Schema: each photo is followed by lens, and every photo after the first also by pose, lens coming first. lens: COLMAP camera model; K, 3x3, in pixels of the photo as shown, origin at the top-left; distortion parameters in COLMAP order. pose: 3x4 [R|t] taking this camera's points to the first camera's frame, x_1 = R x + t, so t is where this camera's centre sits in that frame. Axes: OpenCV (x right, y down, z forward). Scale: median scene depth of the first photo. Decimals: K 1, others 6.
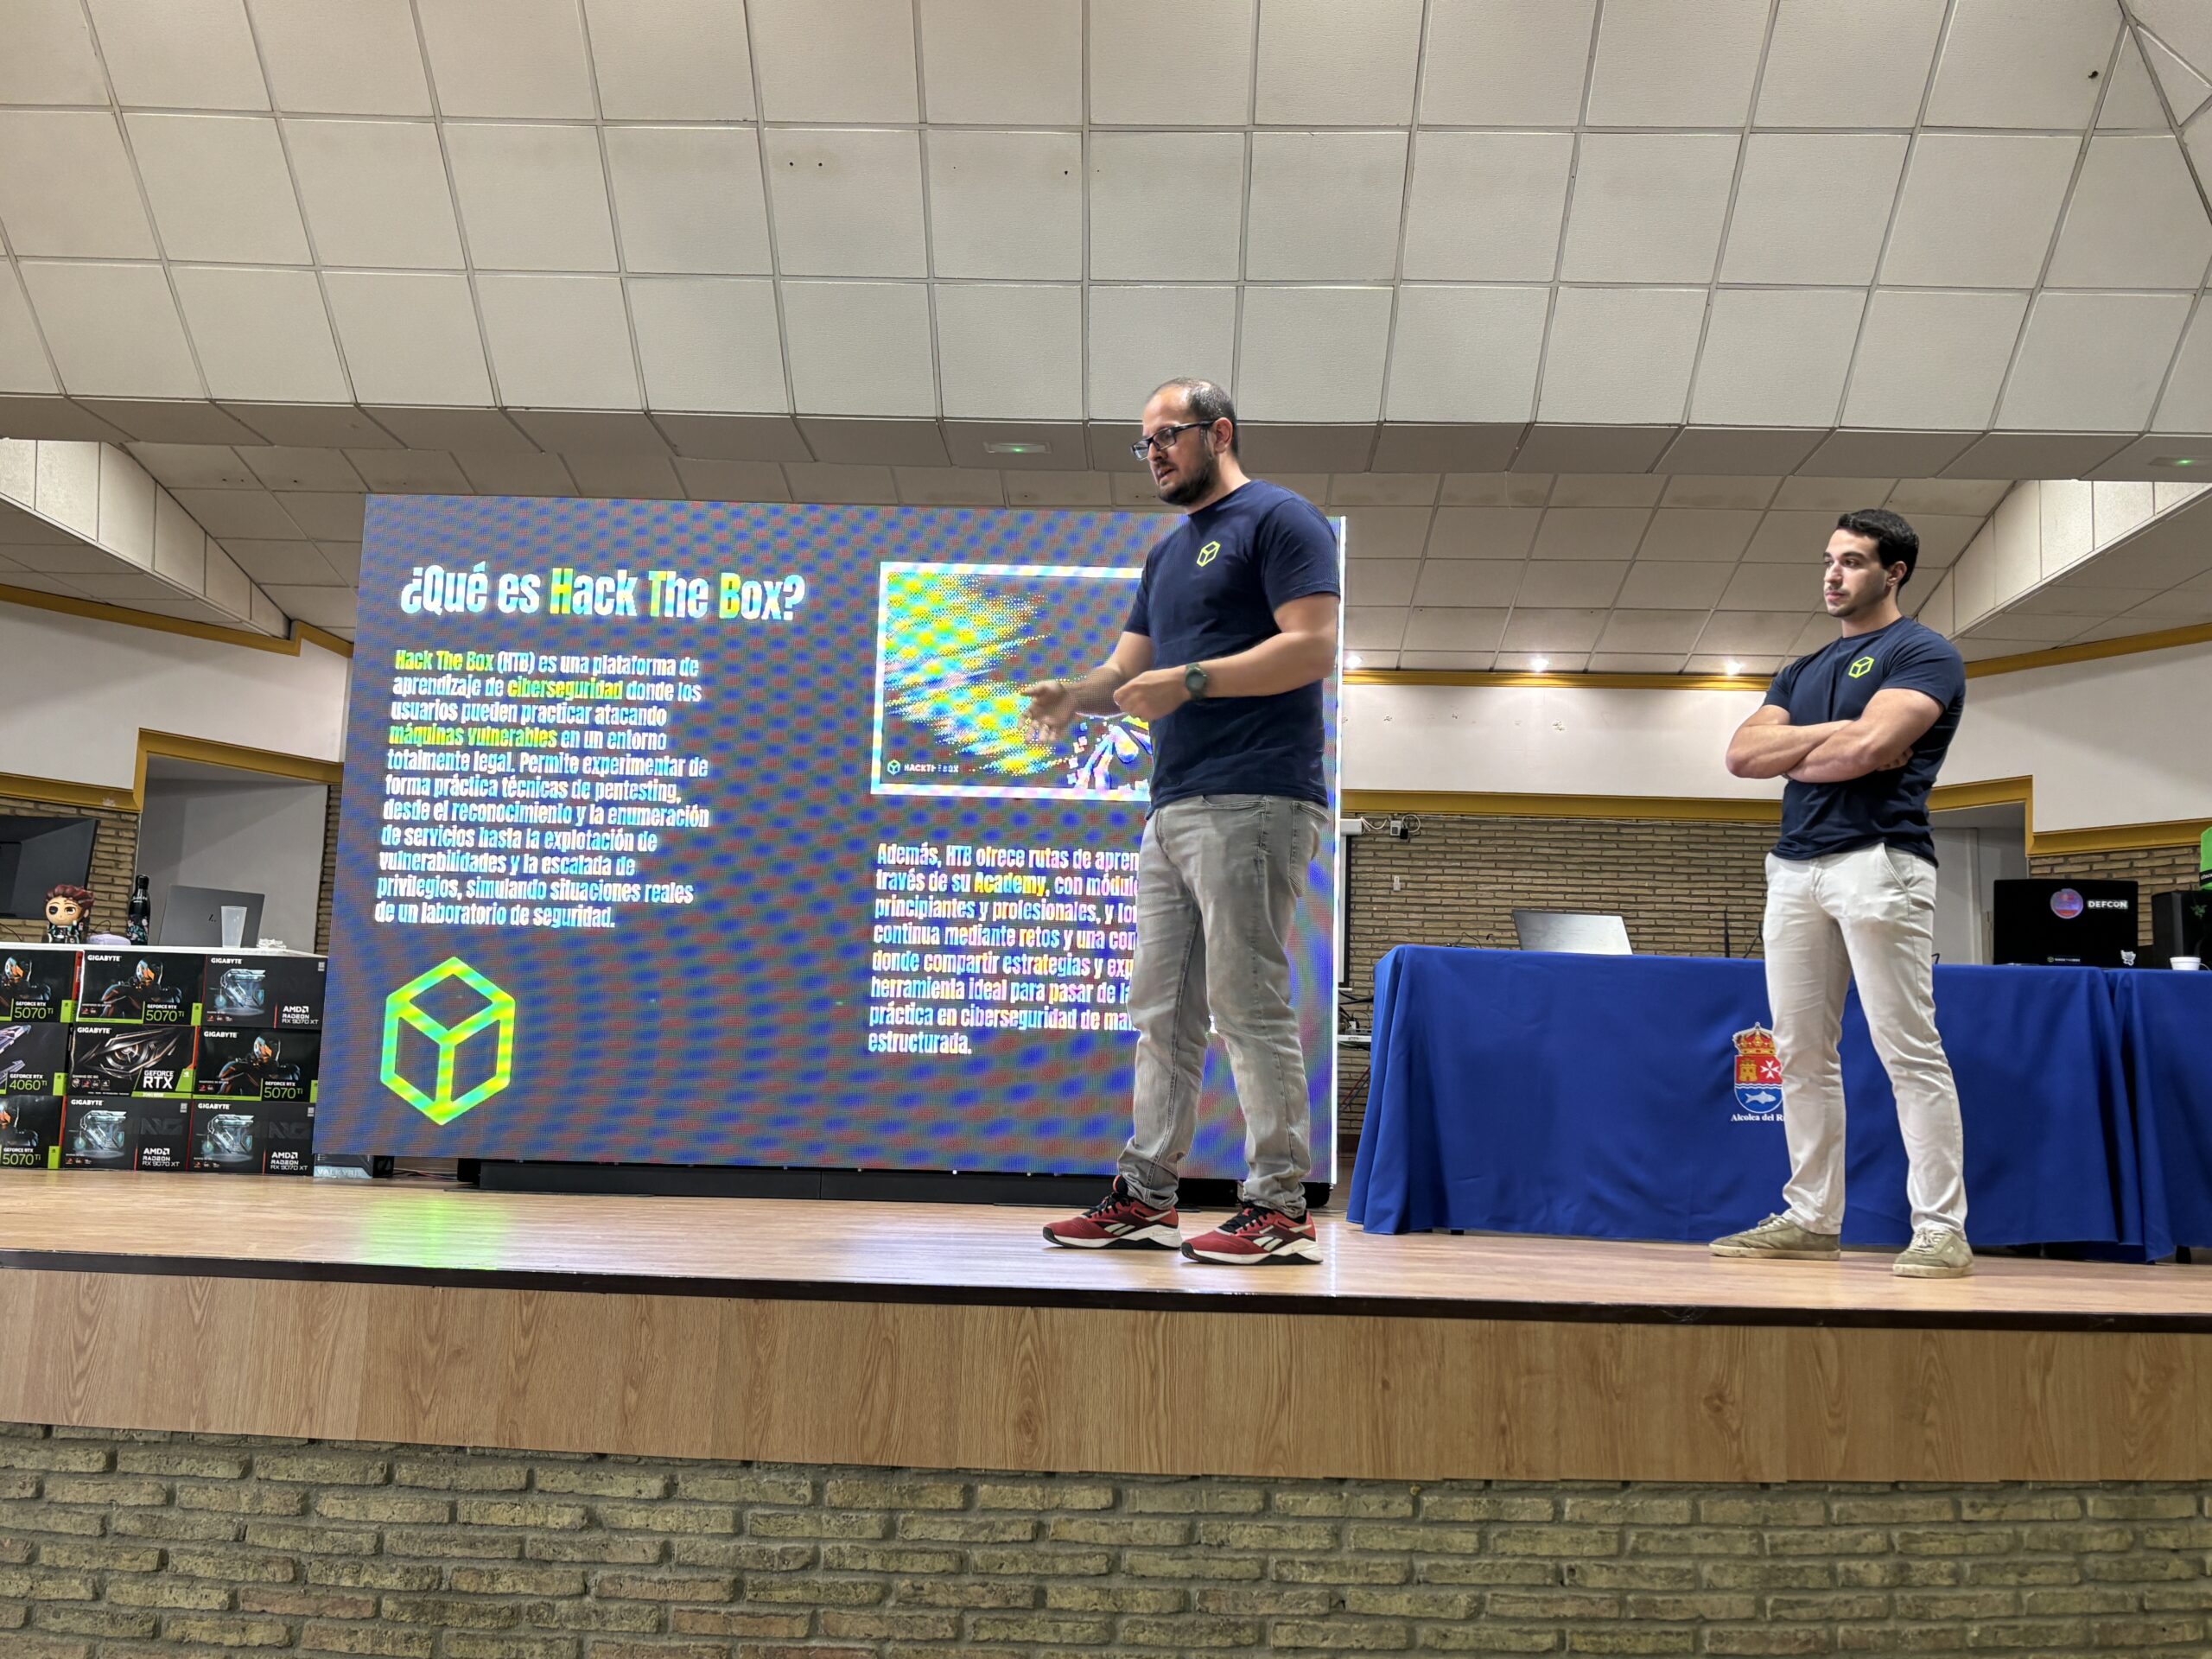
lens RADIAL K [[2014.0, 0, 1094.4], [0, 2014.0, 839.0], [0, 0, 1]] dist [0.022307, 0.000000]
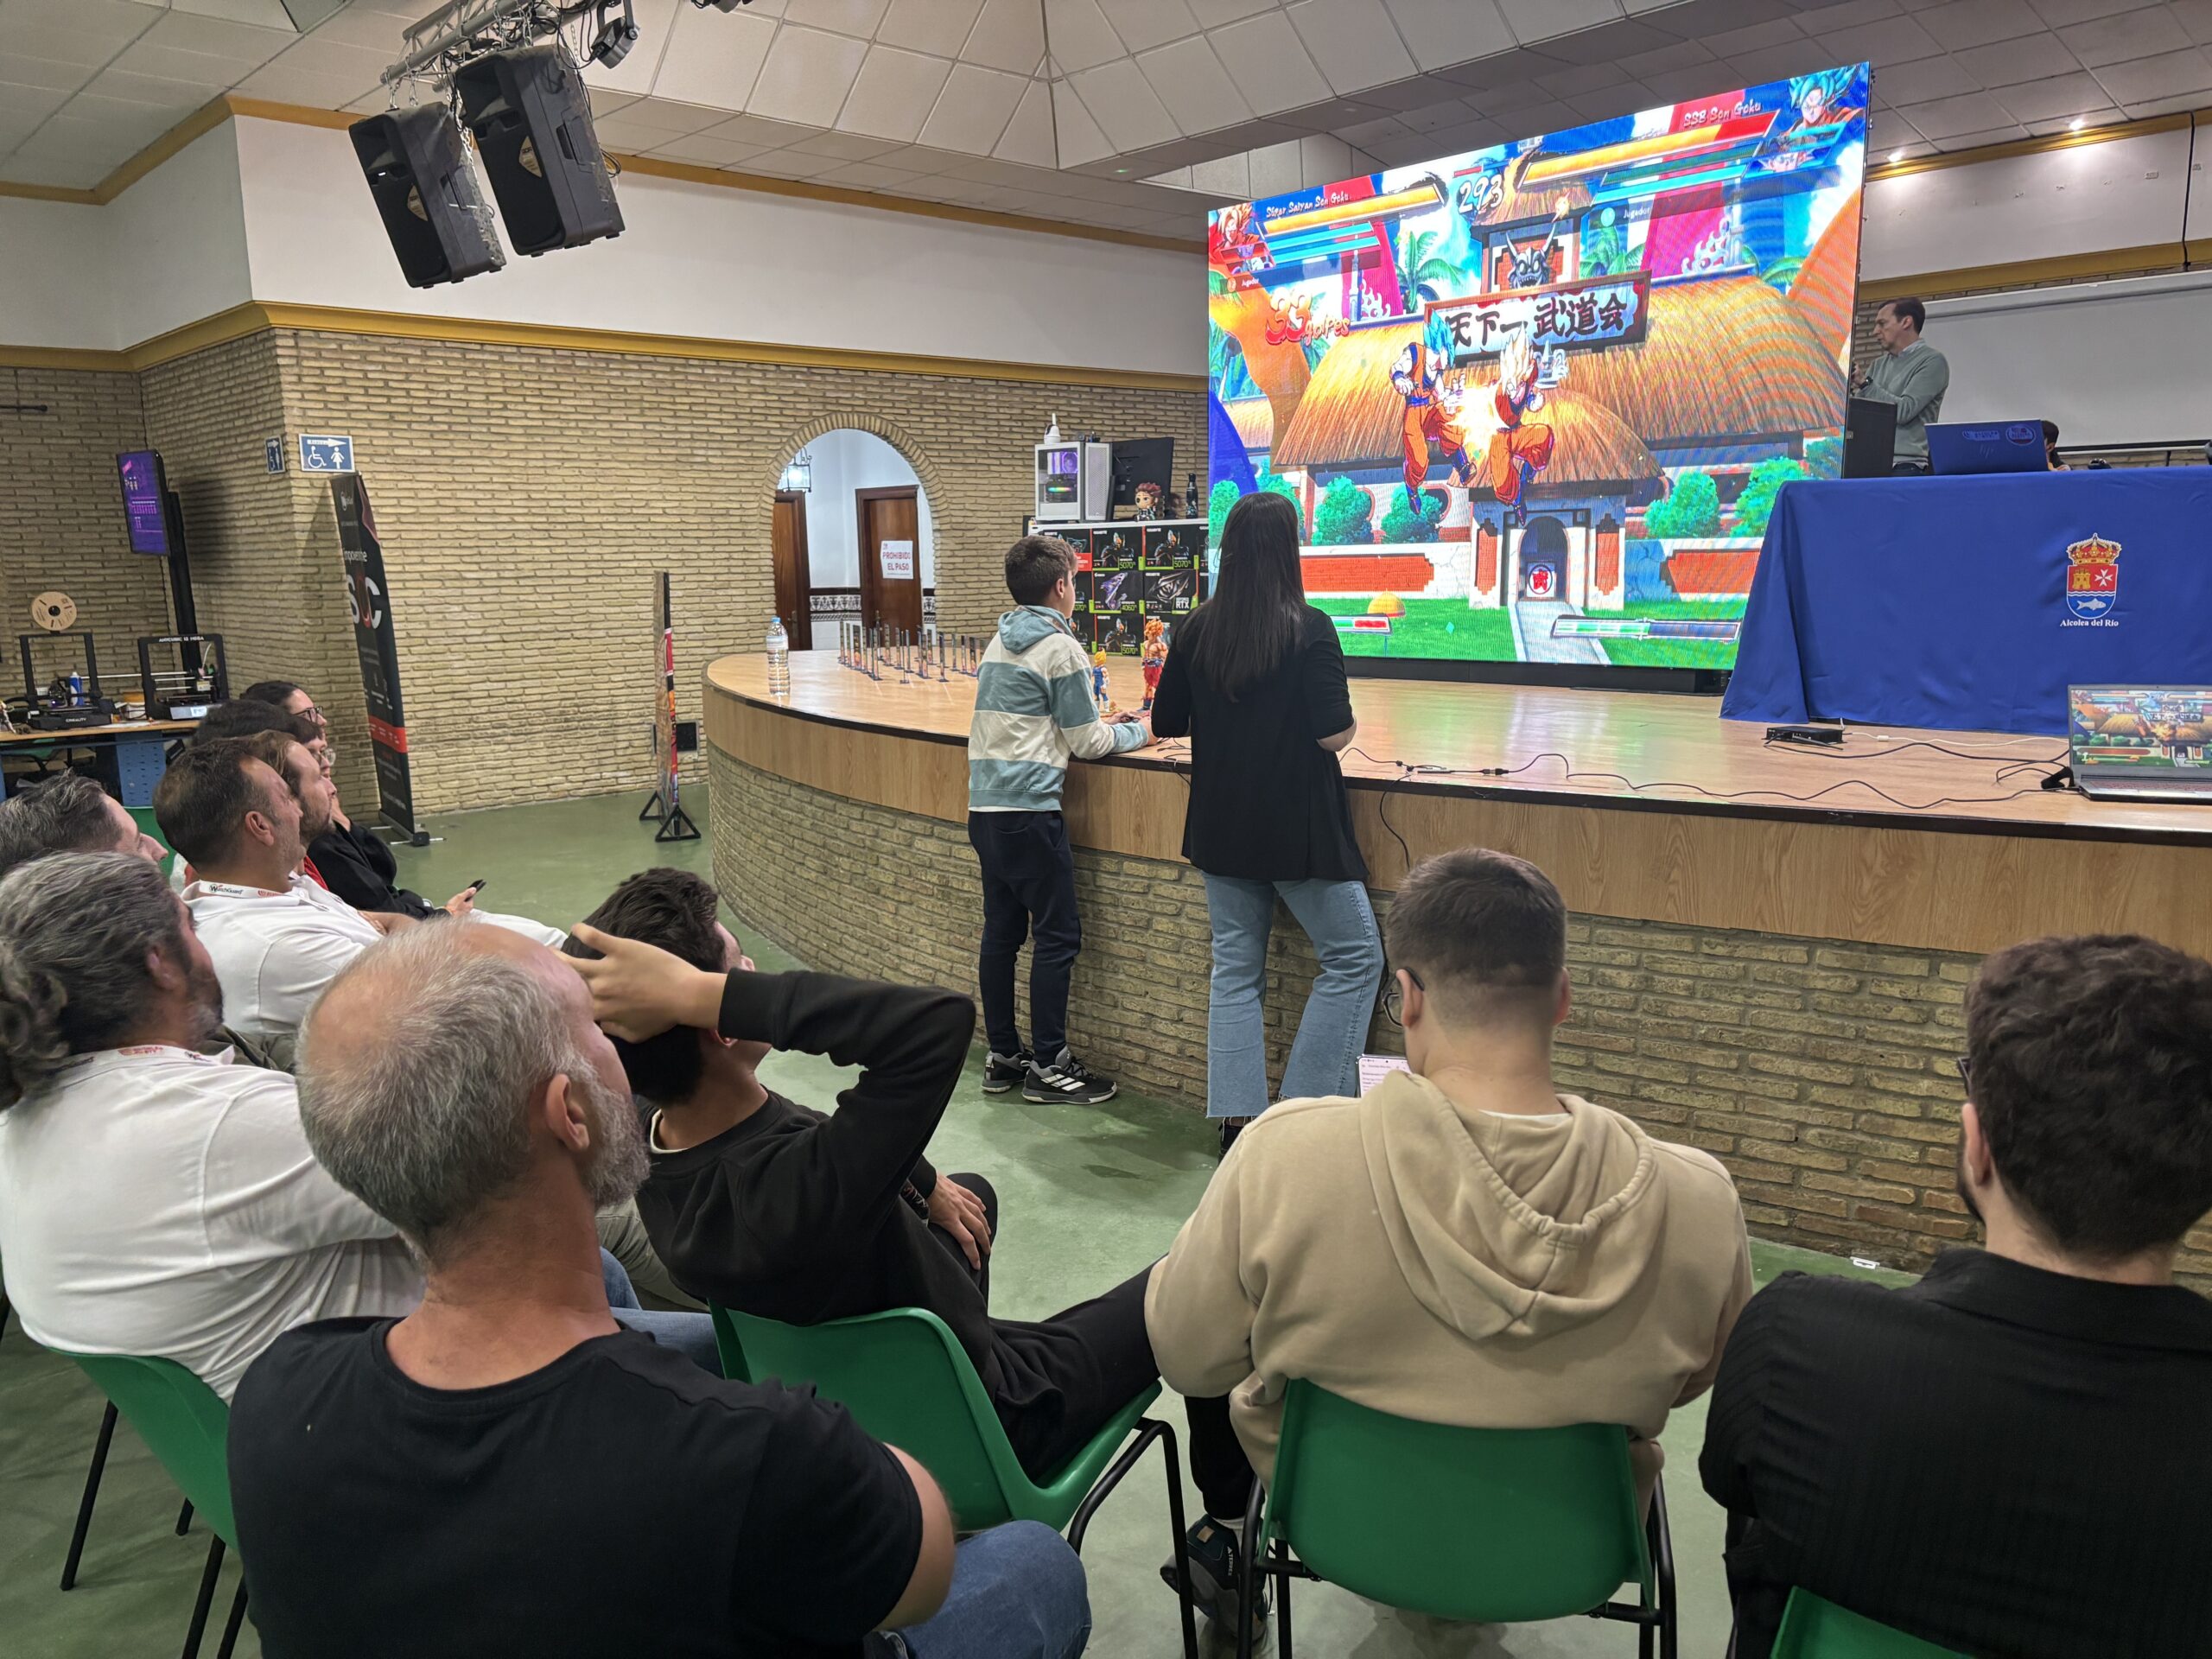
lens RADIAL K [[1638.4, 0, 1101.5], [0, 1638.4, 860.4], [0, 0, 1]] dist [0.038057, -0.041110]
pose [[0.695519, 0.089645, -0.712893, 0.619600], [0.133358, 0.958840, 0.250680, -0.033150], [0.706023, -0.269423, 0.654937, 0.013890]]
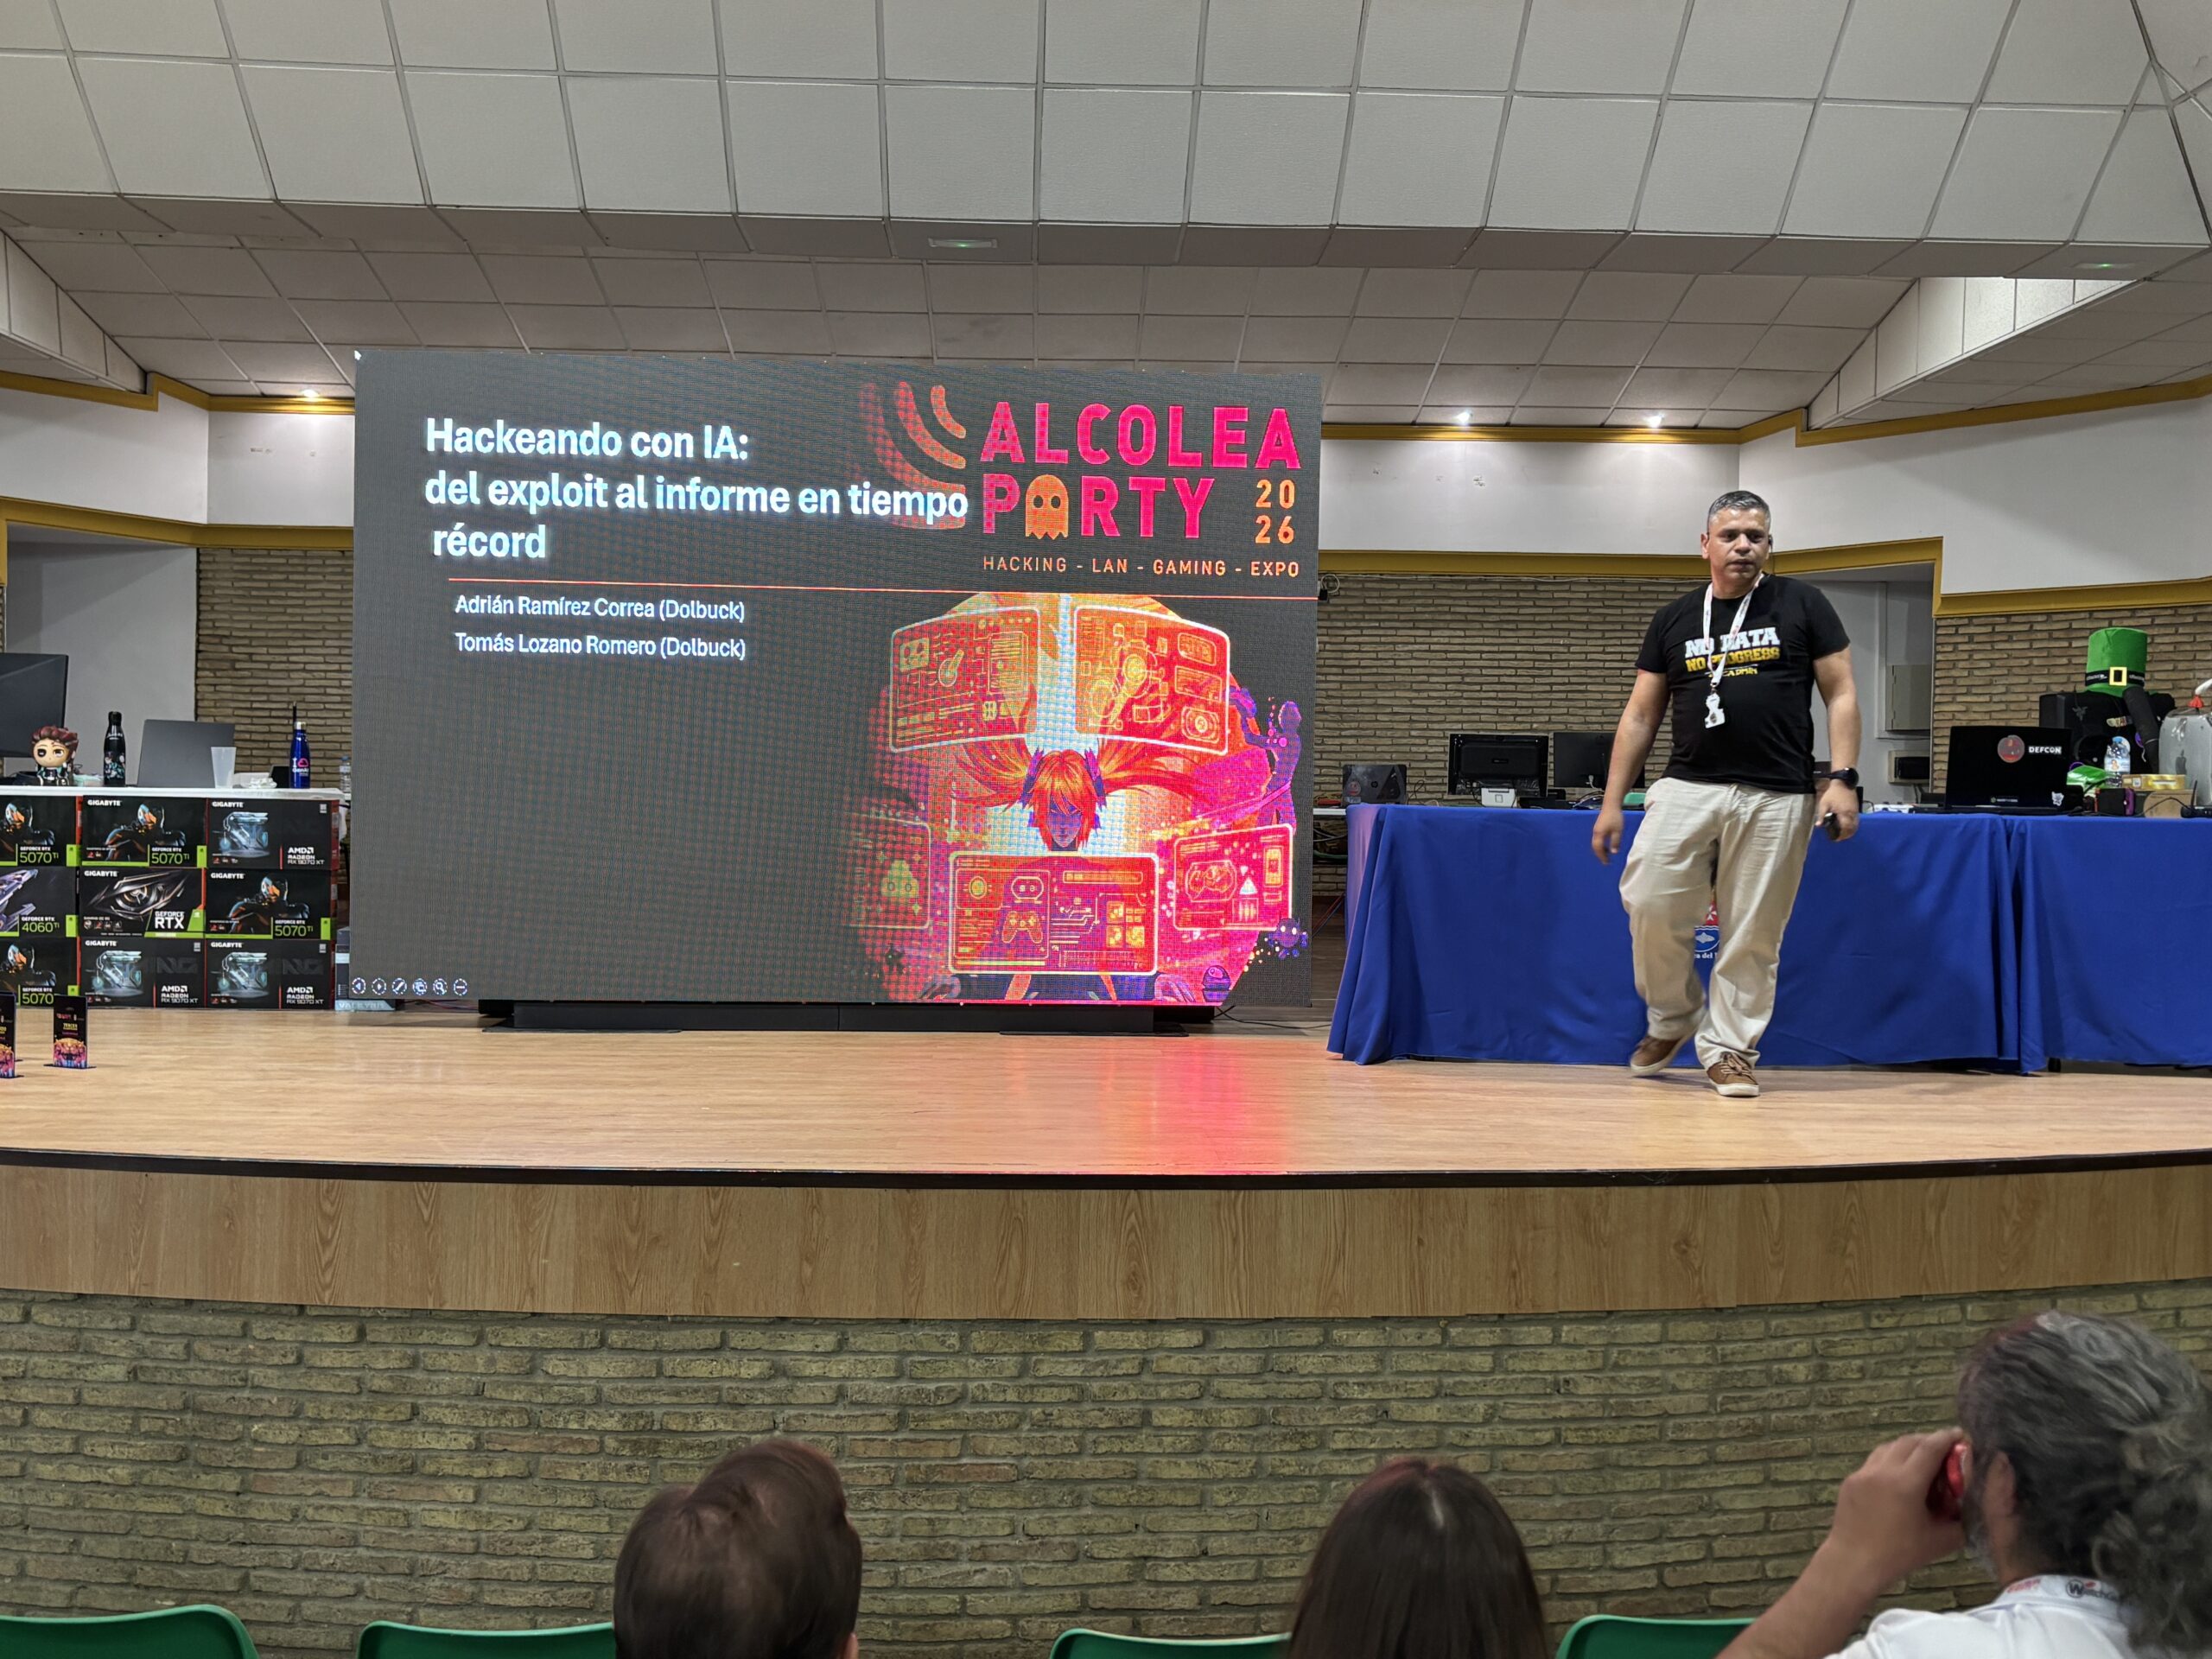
lens RADIAL K [[2176.8, 0, 1101.2], [0, 2176.8, 845.5], [0, 0, 1]] dist [0.021517, 0.000000]
pose [[0.997193, -0.016338, 0.073071, -0.092016], [0.005257, 0.988773, 0.149336, -0.107870], [-0.074691, -0.148532, 0.986083, -0.165516]]
